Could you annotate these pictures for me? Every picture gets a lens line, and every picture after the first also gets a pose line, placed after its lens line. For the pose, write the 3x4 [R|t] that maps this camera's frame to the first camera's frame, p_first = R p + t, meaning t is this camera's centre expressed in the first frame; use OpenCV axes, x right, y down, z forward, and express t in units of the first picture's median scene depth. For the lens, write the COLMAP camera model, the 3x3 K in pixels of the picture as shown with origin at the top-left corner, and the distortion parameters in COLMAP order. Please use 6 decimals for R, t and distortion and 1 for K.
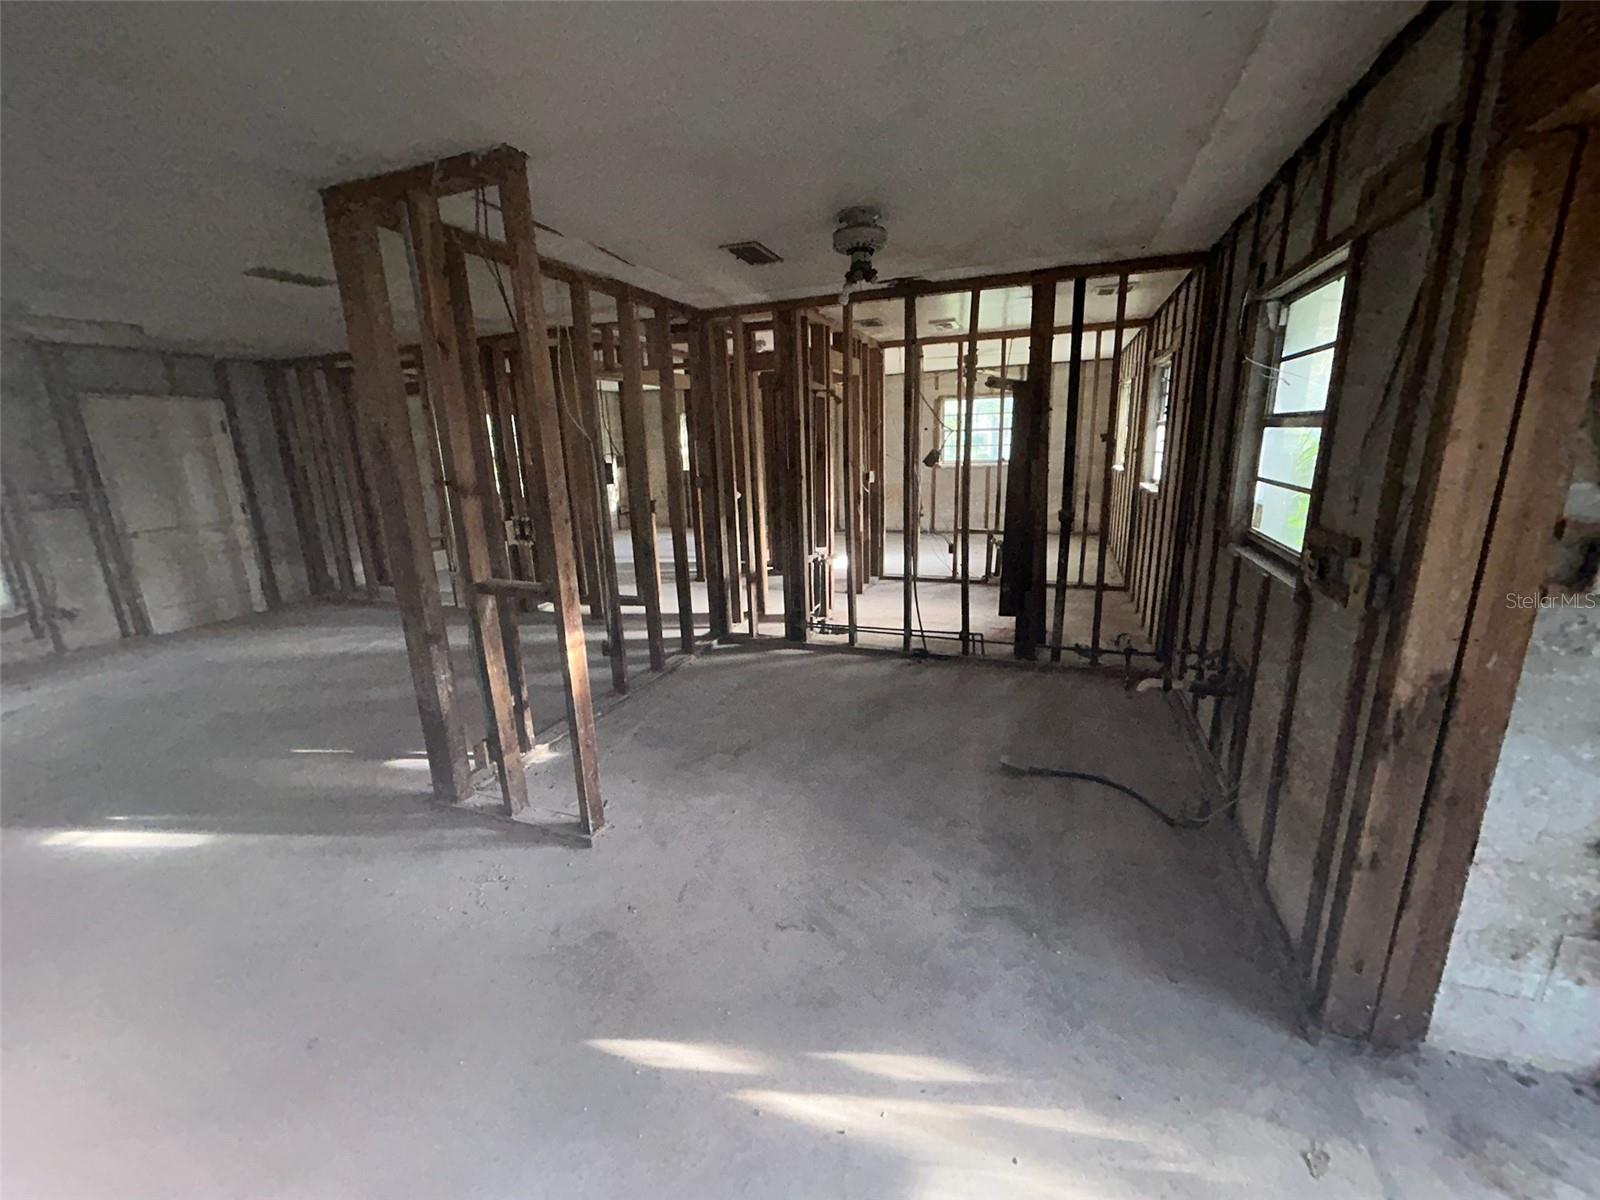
lens RADIAL K [[645.5, 0, 800.0], [0, 645.5, 600.0], [0, 0, 1]] dist [0.001443, -0.000023]
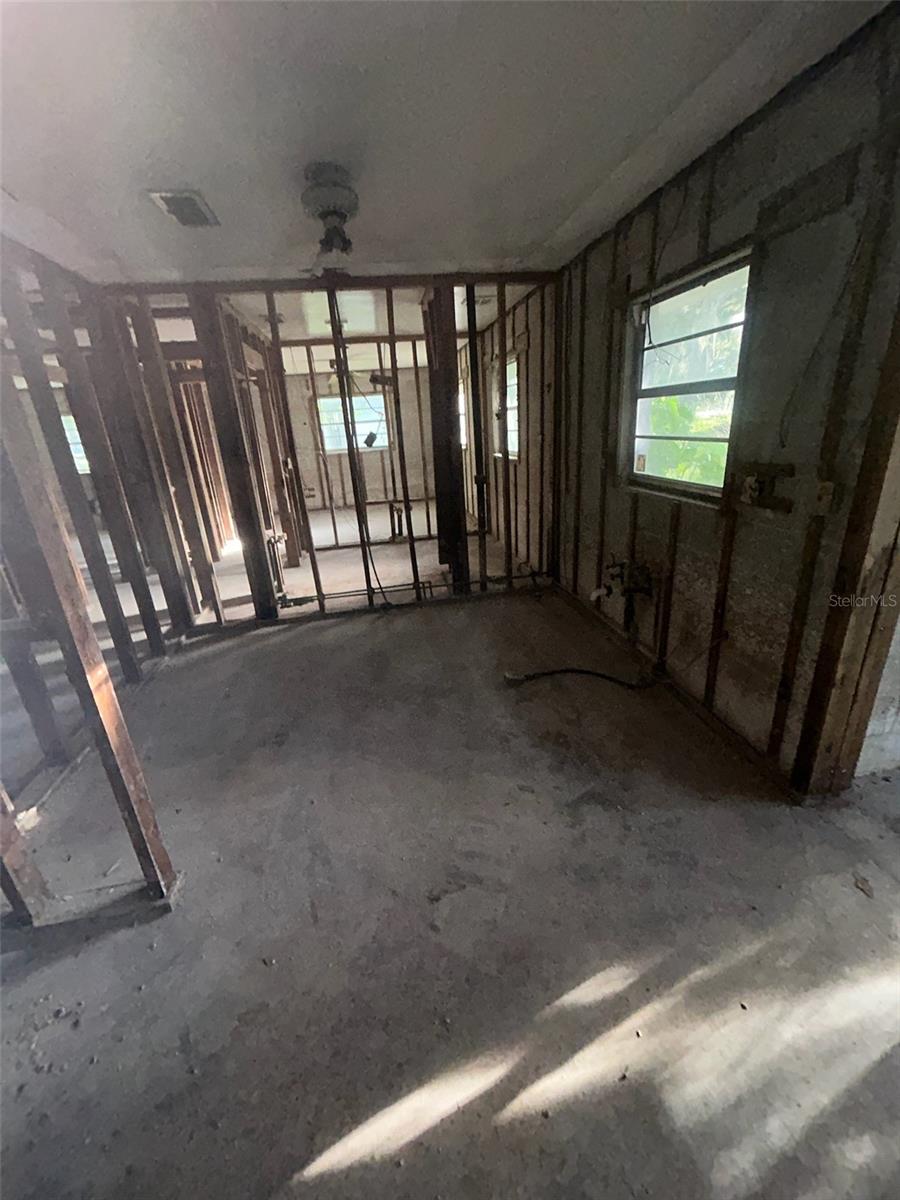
lens RADIAL K [[484.6, 0, 449.8], [0, 484.6, 595.7], [0, 0, 1]] dist [-0.011965, 0.008486]
pose [[0.860149, -0.194689, 0.471423, -0.128778], [0.159956, 0.980620, 0.113127, -0.019205], [-0.484312, -0.021899, 0.874621, 0.159478]]
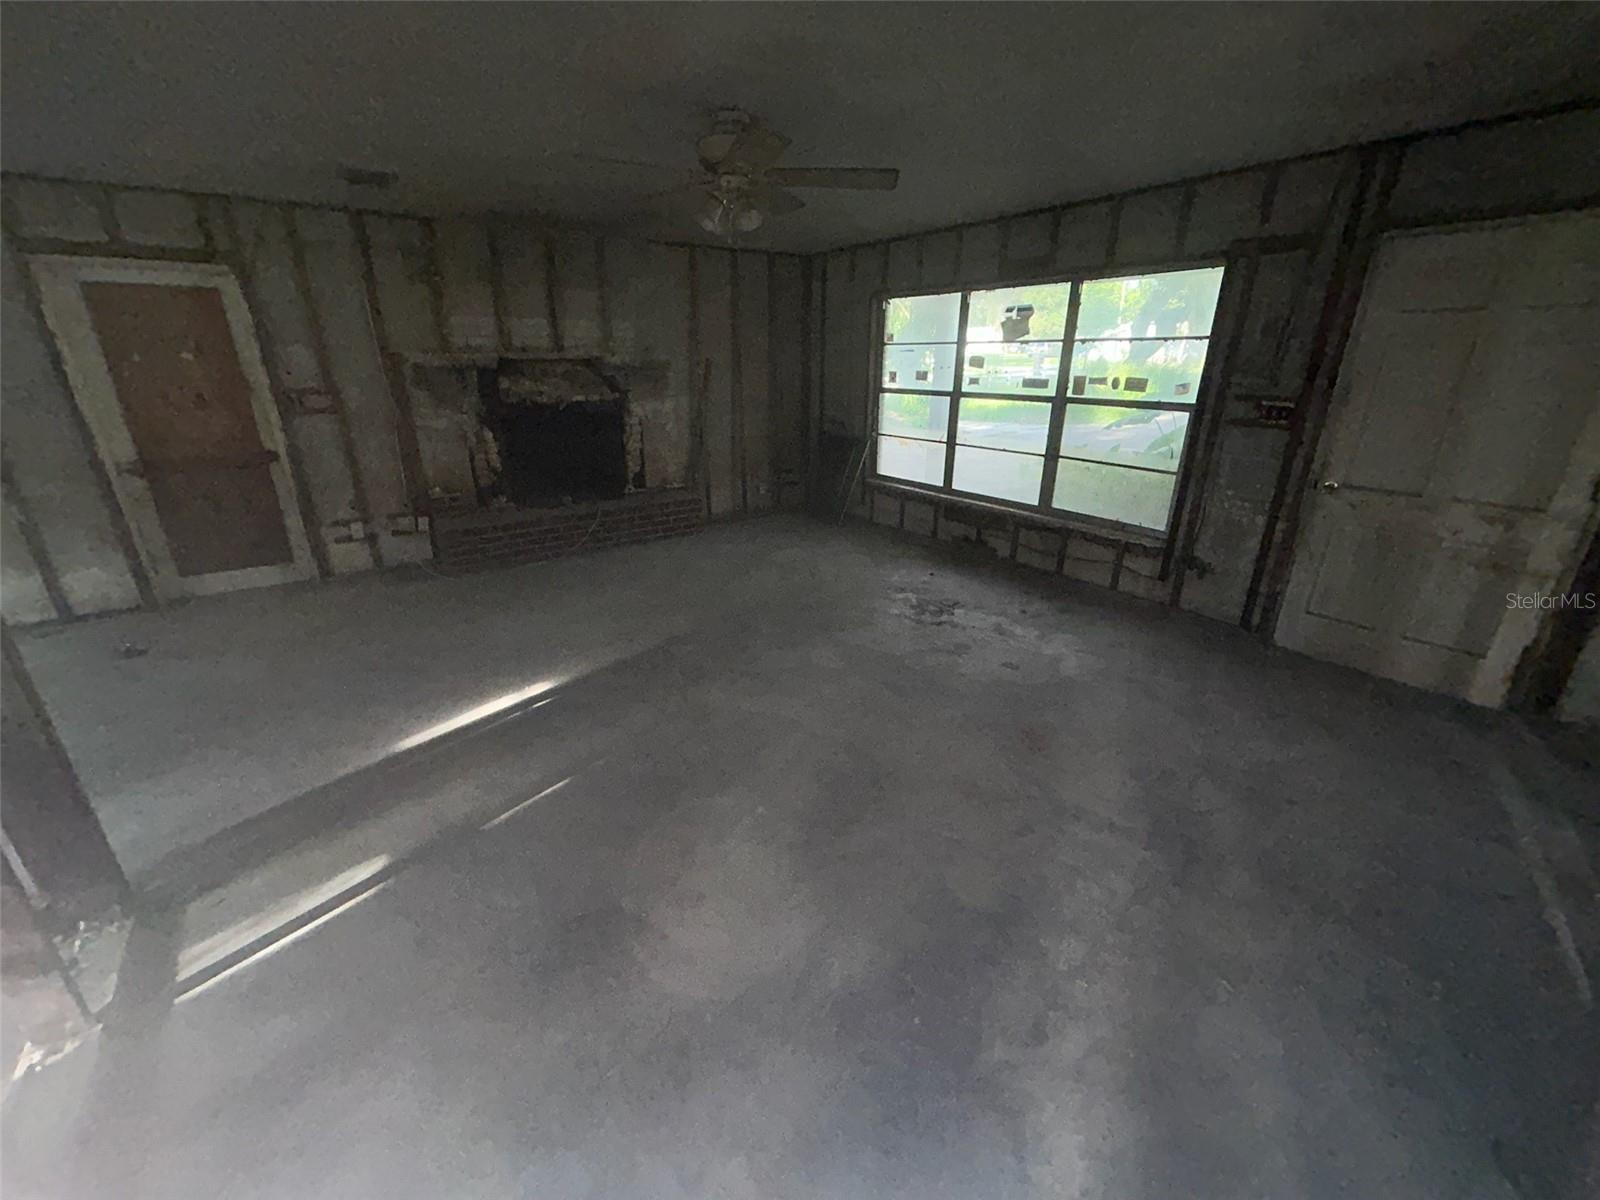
lens RADIAL K [[645.5, 0, 800.0], [0, 645.5, 600.0], [0, 0, 1]] dist [0.001443, -0.000023]
pose [[-0.545640, 0.326127, -0.771957, -0.293434], [-0.192105, 0.847962, 0.494021, -0.230901], [0.815704, 0.417854, -0.400032, 0.955394]]
